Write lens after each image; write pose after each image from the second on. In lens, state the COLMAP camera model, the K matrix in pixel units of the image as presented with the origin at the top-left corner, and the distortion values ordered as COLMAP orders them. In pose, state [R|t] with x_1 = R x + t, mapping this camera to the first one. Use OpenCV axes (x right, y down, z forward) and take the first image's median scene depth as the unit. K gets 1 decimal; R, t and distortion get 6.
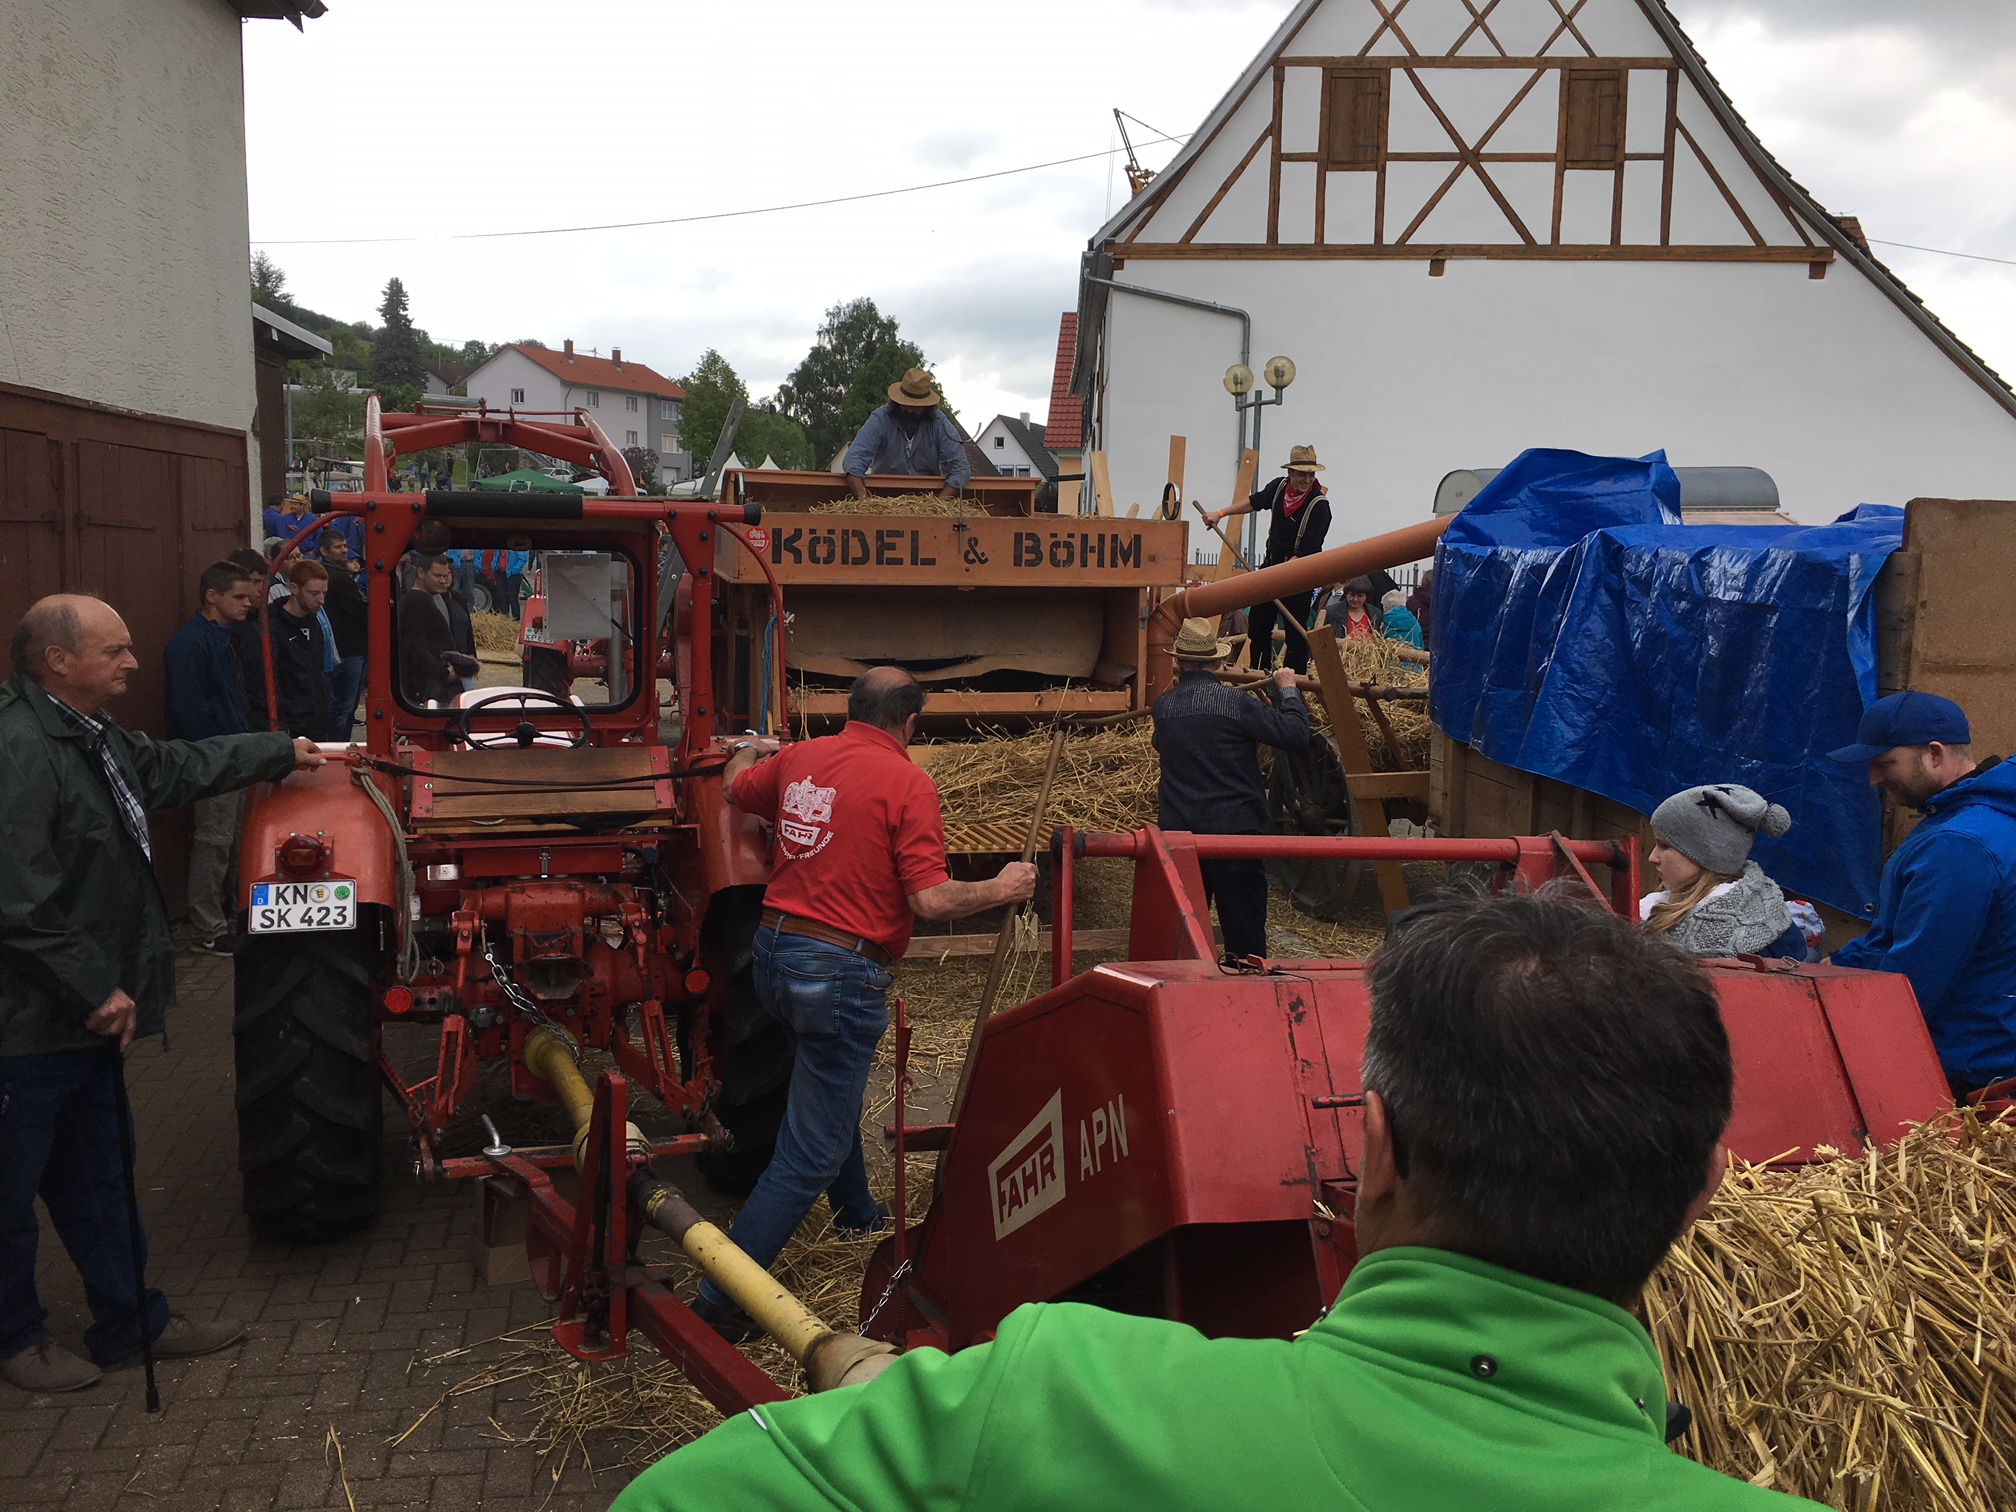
lens RADIAL K [[1729.9, 0, 951.5], [0, 1729.9, 729.5], [0, 0, 1]] dist [0.084616, -0.113982]
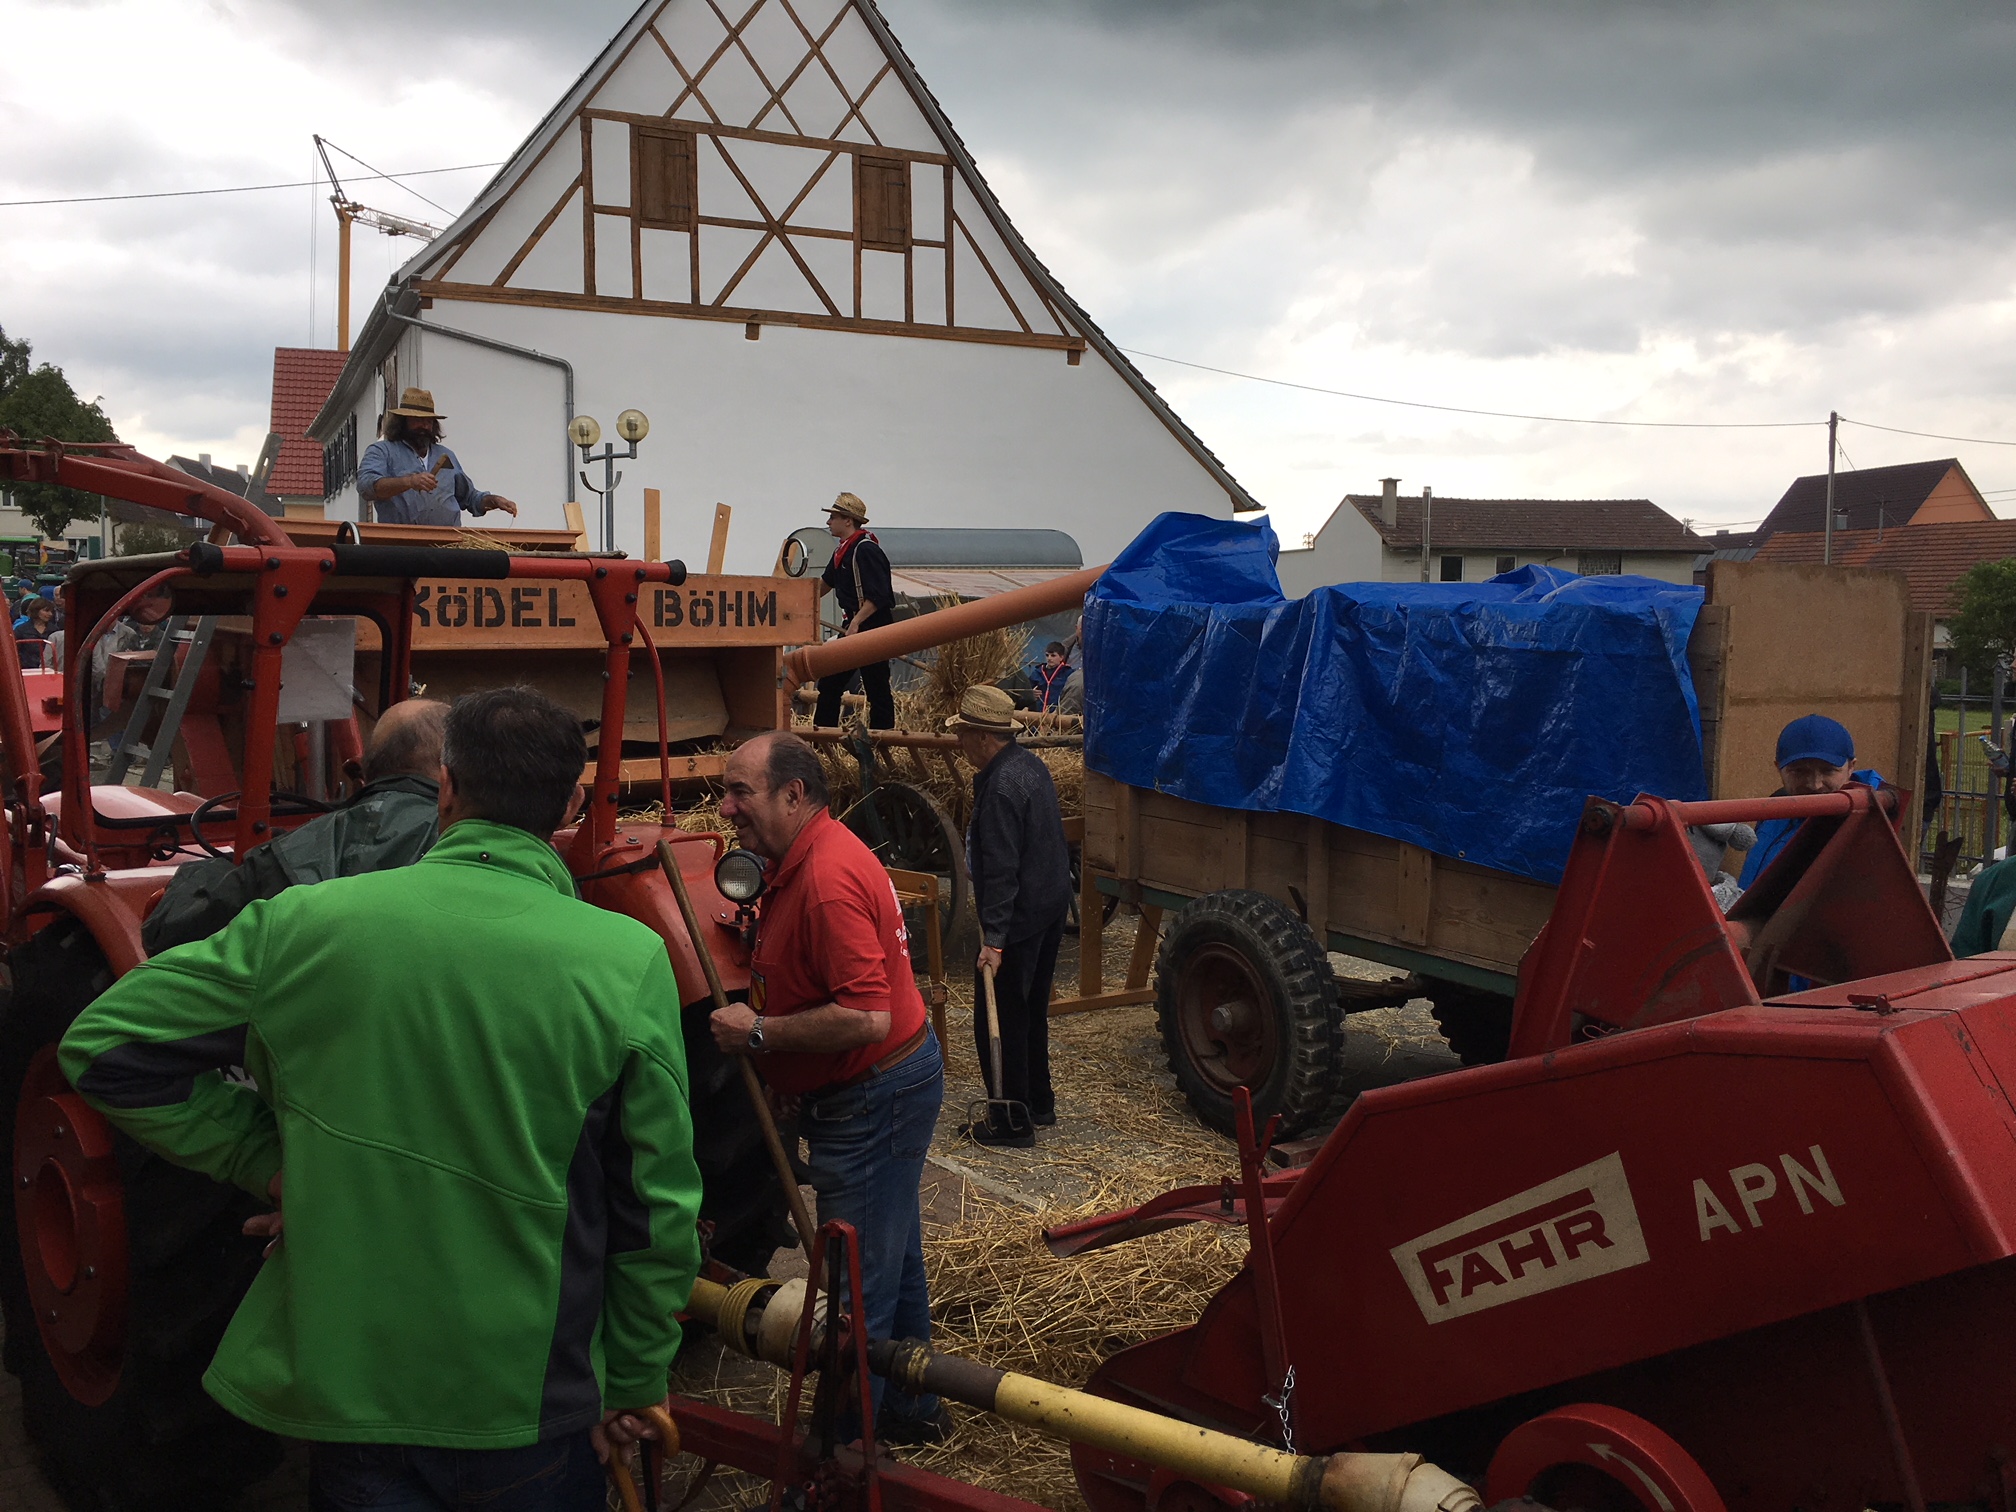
lens RADIAL K [[1729.9, 0, 993.7], [0, 1729.9, 746.0], [0, 0, 1]] dist [0.084616, -0.113982]
pose [[0.891927, -0.045413, 0.449893, -0.221144], [0.054926, 0.998457, -0.008108, -0.011828], [-0.448831, 0.031943, 0.893046, 0.082550]]
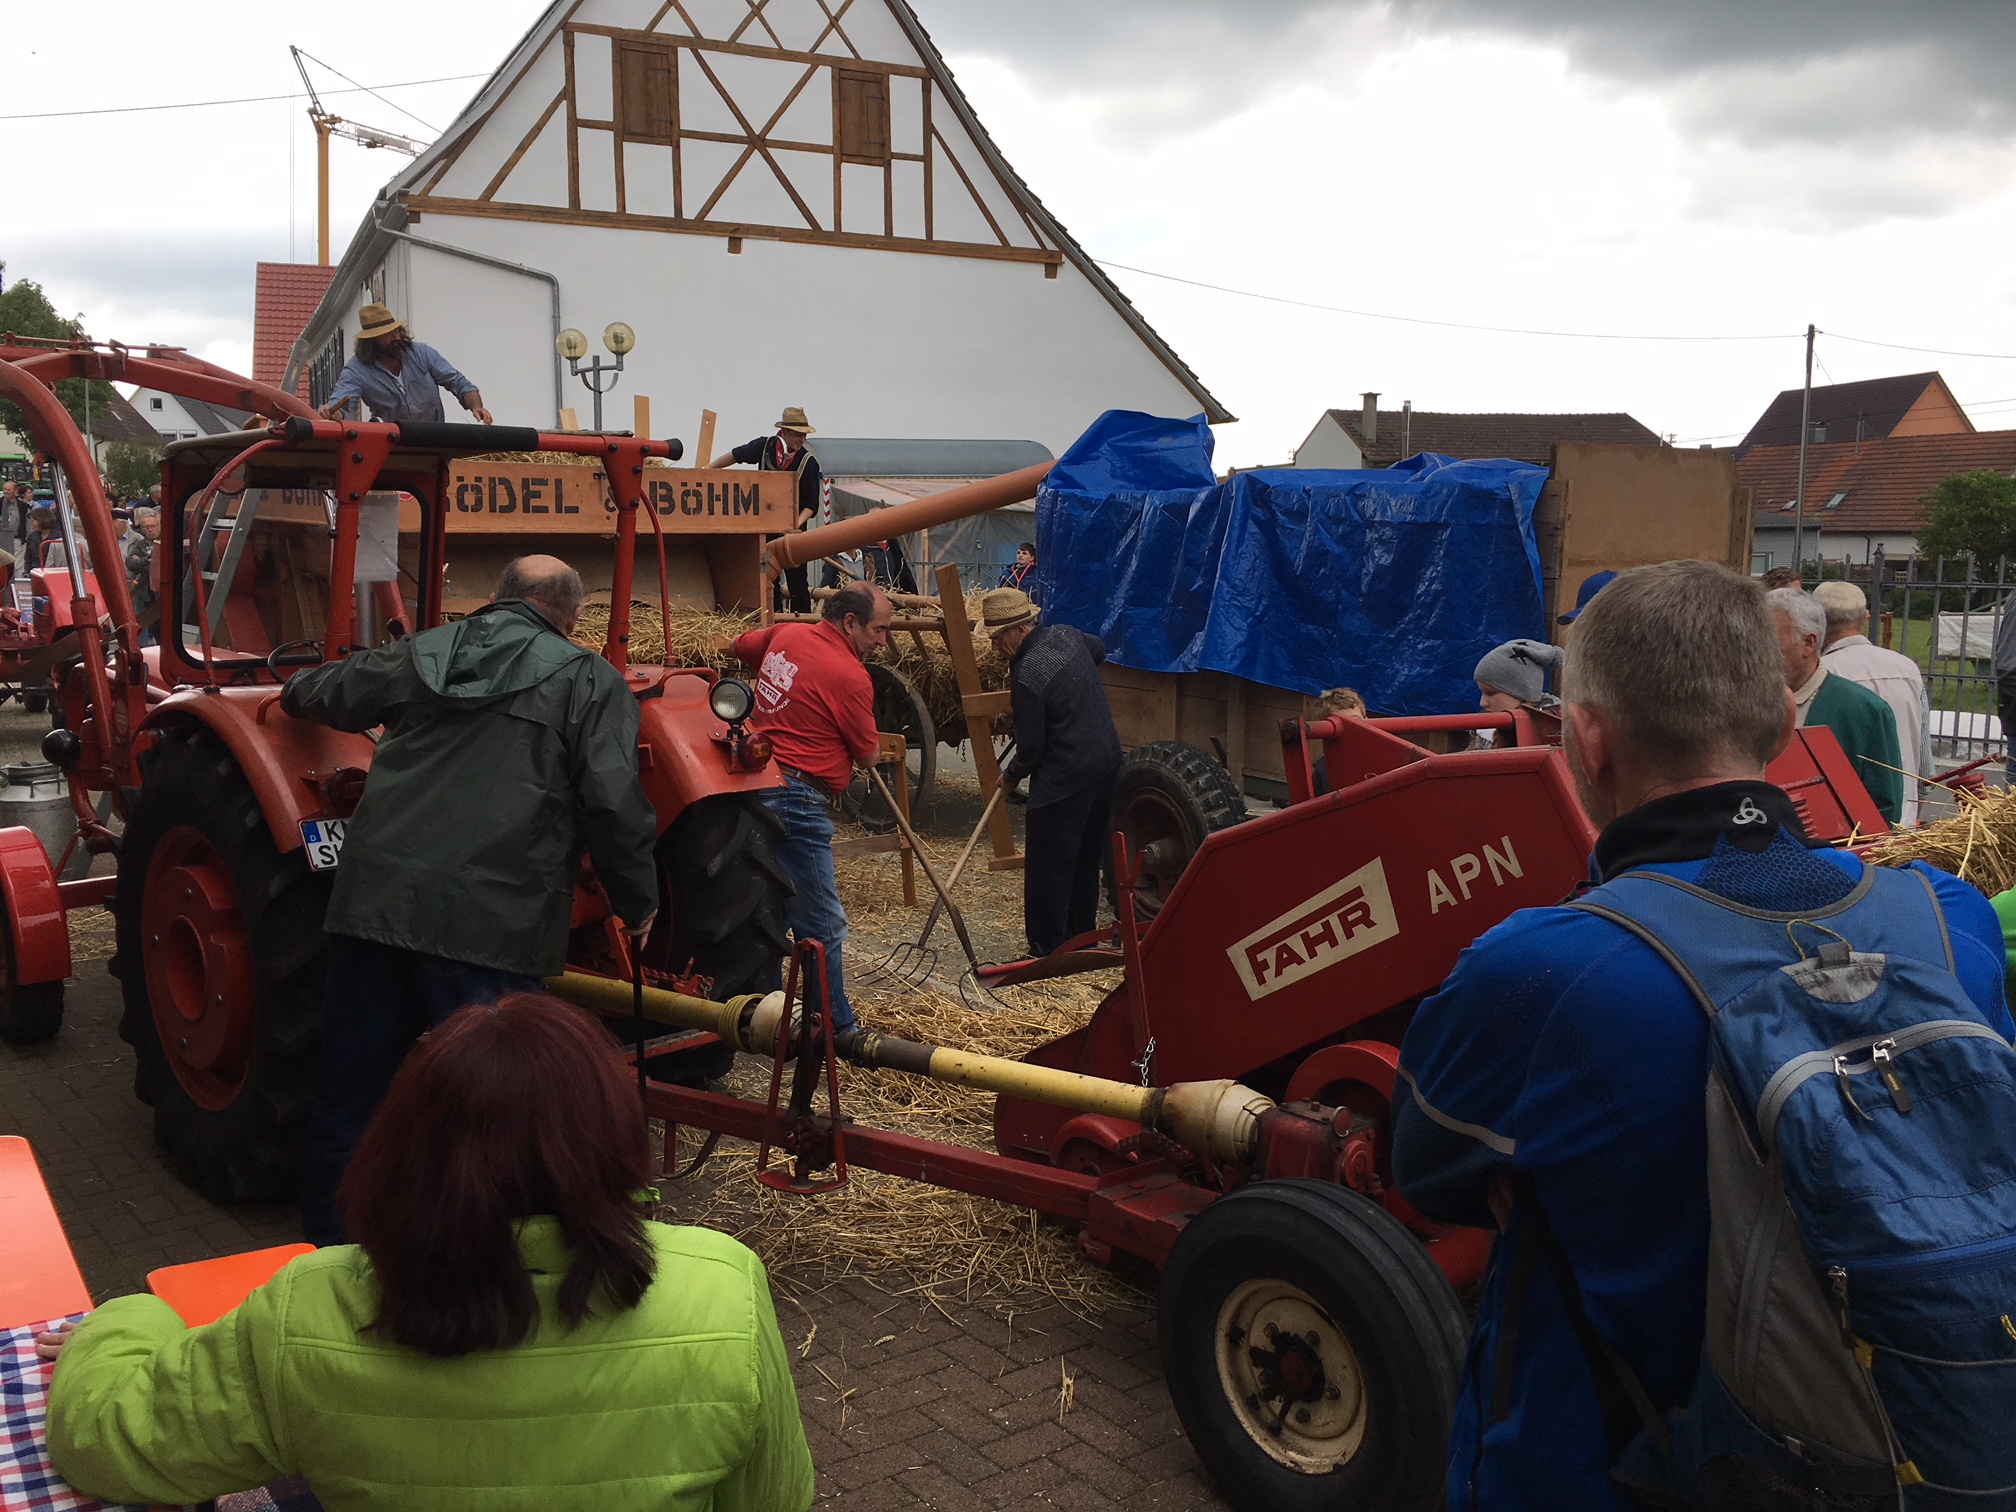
lens RADIAL K [[1729.9, 0, 986.2], [0, 1729.9, 748.2], [0, 0, 1]] dist [0.084616, -0.113982]
pose [[0.890340, -0.069060, 0.450027, -0.258338], [0.057591, 0.997573, 0.039146, 0.016244], [-0.451638, -0.008936, 0.892156, -0.020857]]
